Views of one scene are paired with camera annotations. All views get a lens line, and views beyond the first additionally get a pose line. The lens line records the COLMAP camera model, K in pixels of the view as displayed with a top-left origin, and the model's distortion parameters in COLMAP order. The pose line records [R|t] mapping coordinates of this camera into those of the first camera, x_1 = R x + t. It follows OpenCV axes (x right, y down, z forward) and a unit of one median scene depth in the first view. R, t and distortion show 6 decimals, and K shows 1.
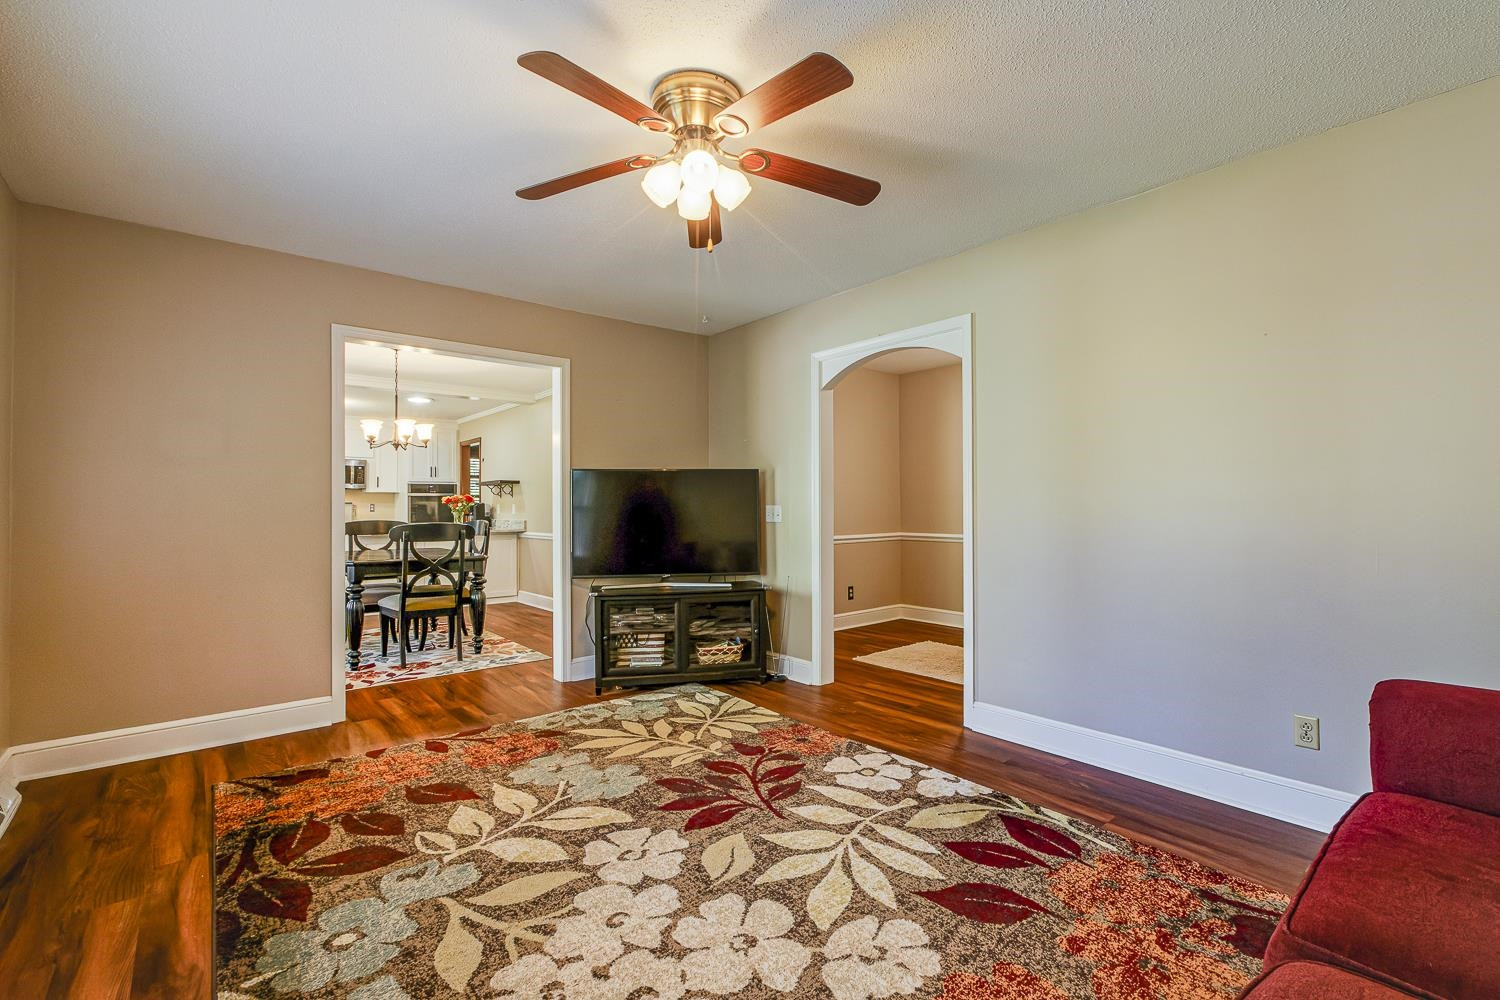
lens RADIAL K [[669.2, 0, 750.6], [0, 669.2, 515.4], [0, 0, 1]] dist [-0.018415, 0.011988]
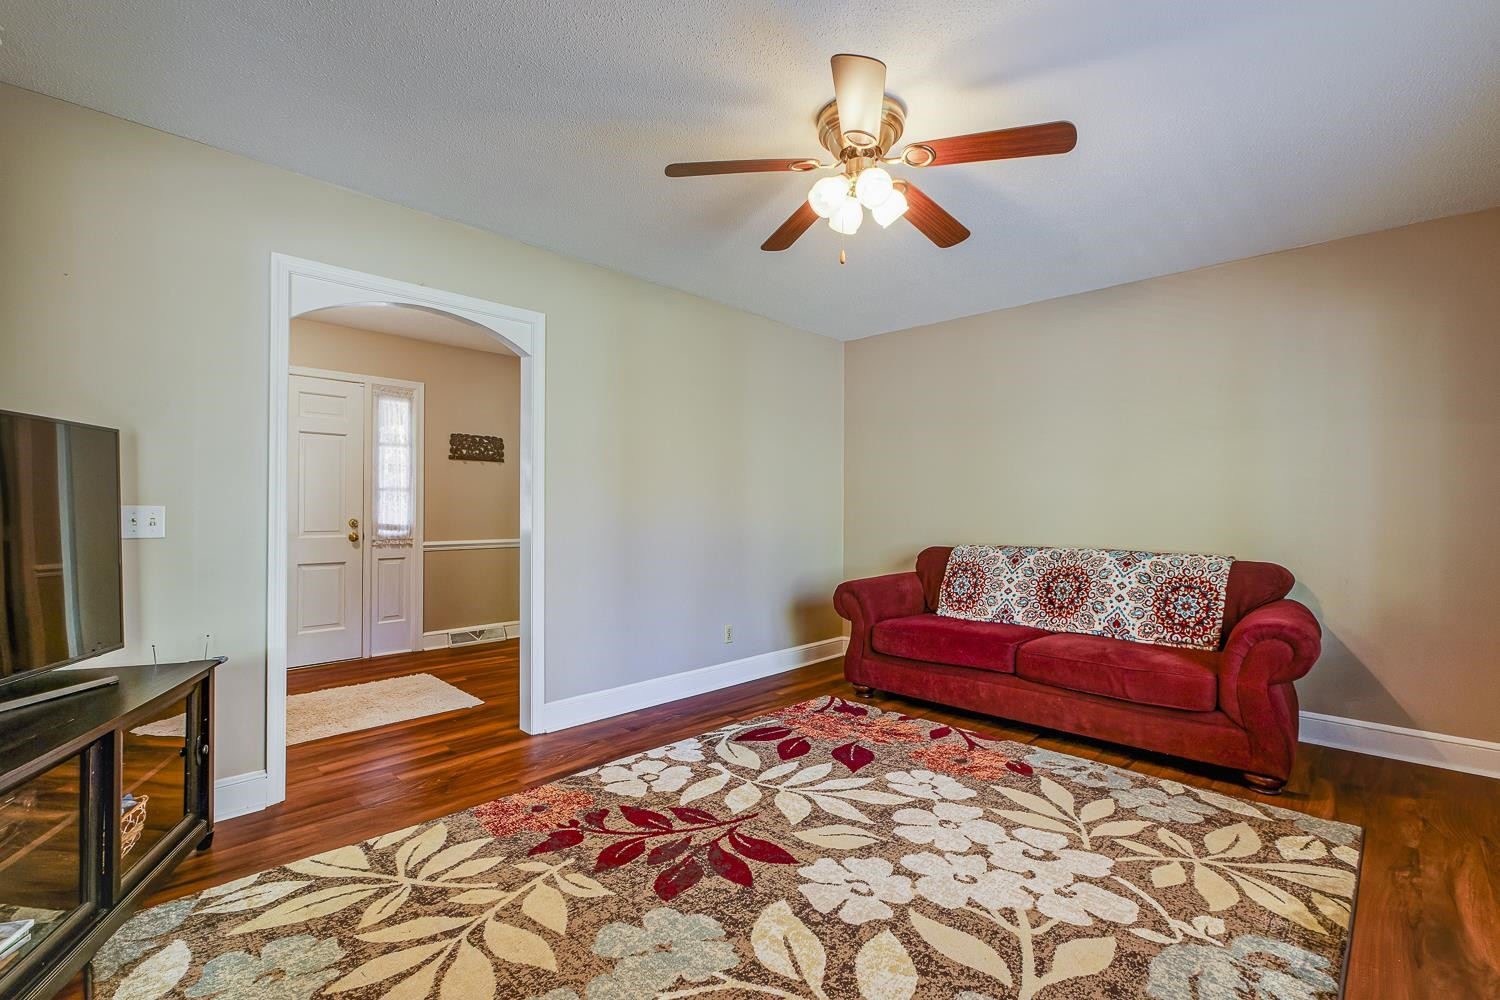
lens RADIAL K [[669.2, 0, 750.6], [0, 669.2, 515.4], [0, 0, 1]] dist [-0.018415, 0.011988]
pose [[-0.113687, -0.006517, 0.993495, -0.984870], [0.011166, 0.999907, 0.007837, -0.010928], [-0.993454, 0.011985, -0.113604, 1.150538]]
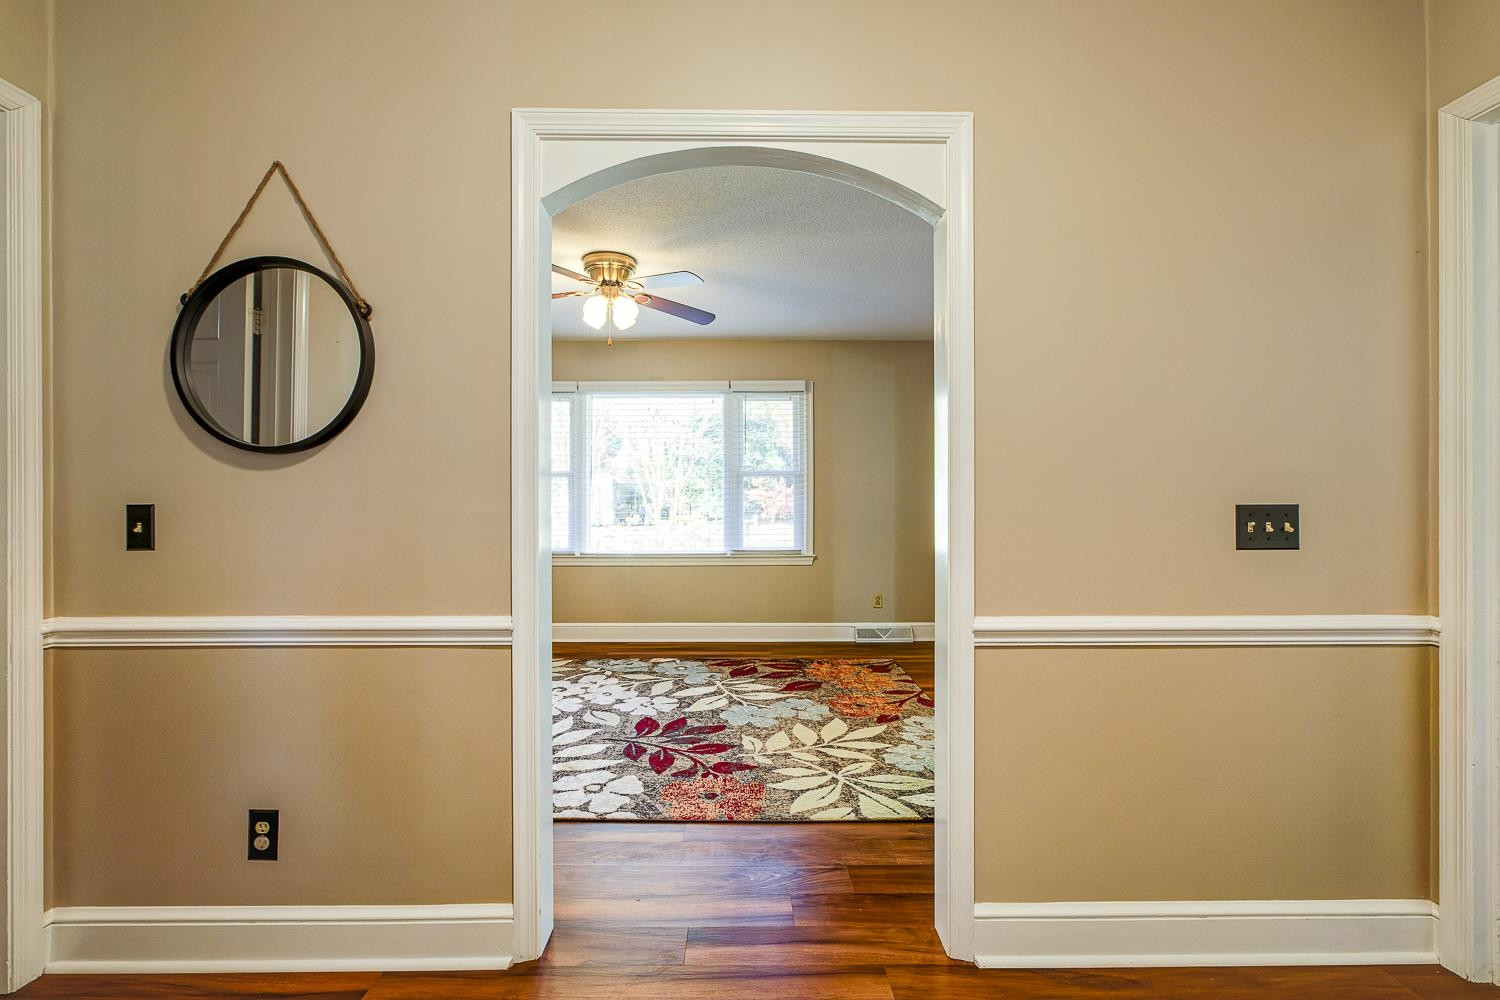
lens RADIAL K [[662.9, 0, 749.6], [0, 662.9, 508.3], [0, 0, 1]] dist [-0.000803, 0.000487]
pose [[-0.629740, 0.015581, -0.776650, 0.906757], [-0.008347, 0.999605, 0.026821, -0.042520], [0.776761, 0.023373, -0.629362, 2.097162]]
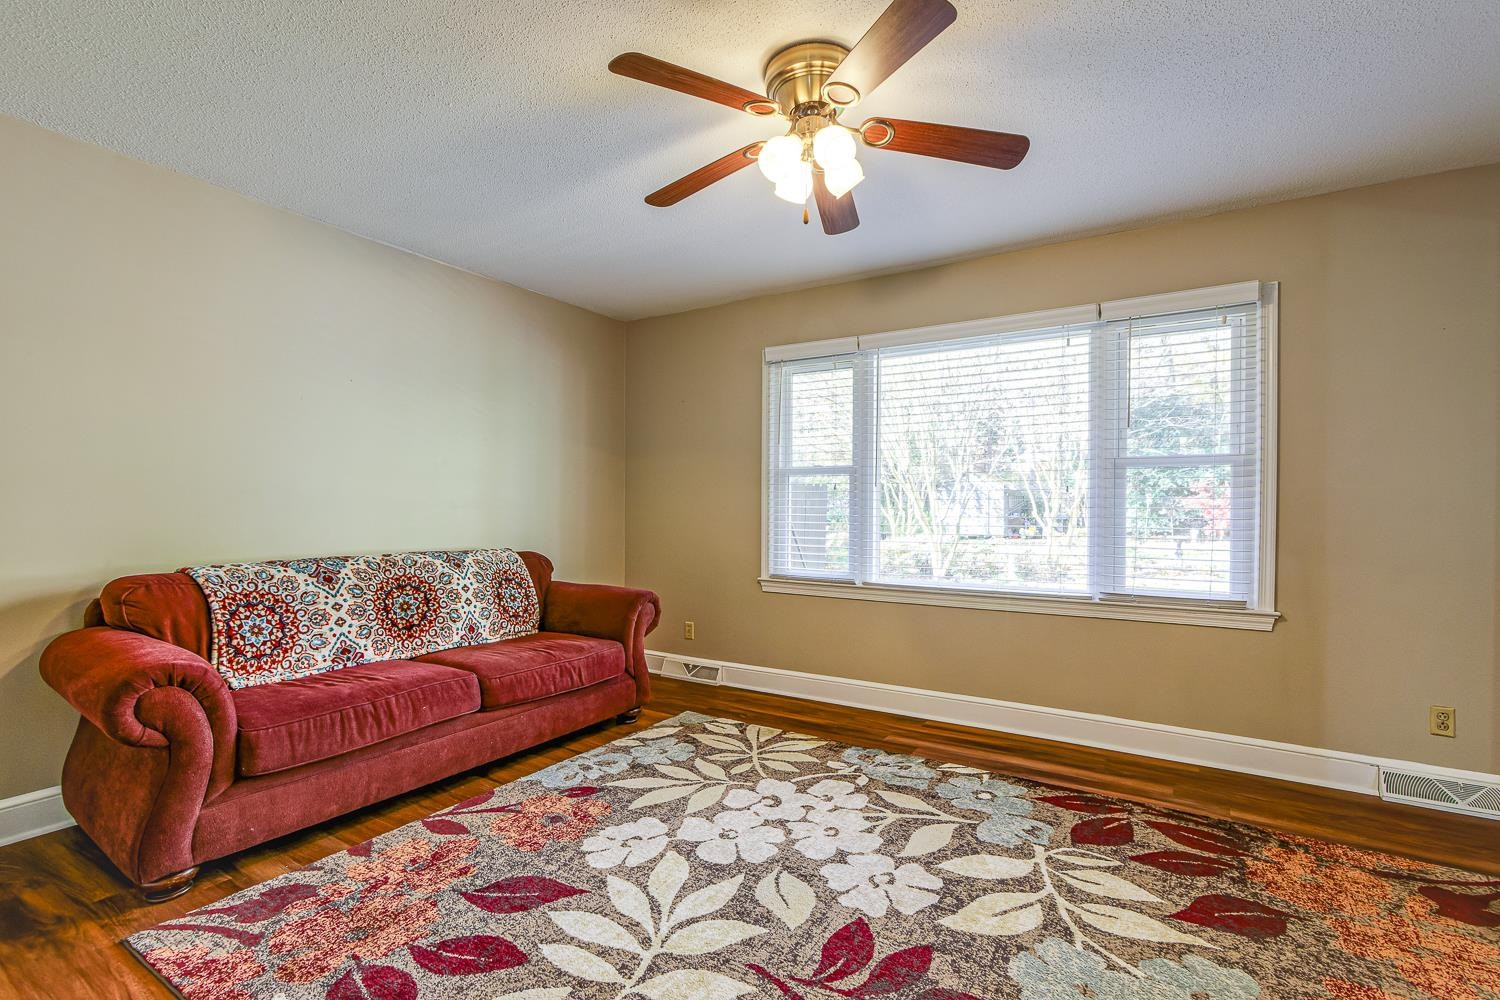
lens RADIAL K [[683.2, 0, 758.2], [0, 683.2, 514.0], [0, 0, 1]] dist [-0.003199, 0.000367]
pose [[-0.948317, 0.003851, -0.317302, 0.270389], [-0.004441, 0.999667, 0.025405, -0.027209], [0.317294, 0.025501, -0.947984, 1.700227]]
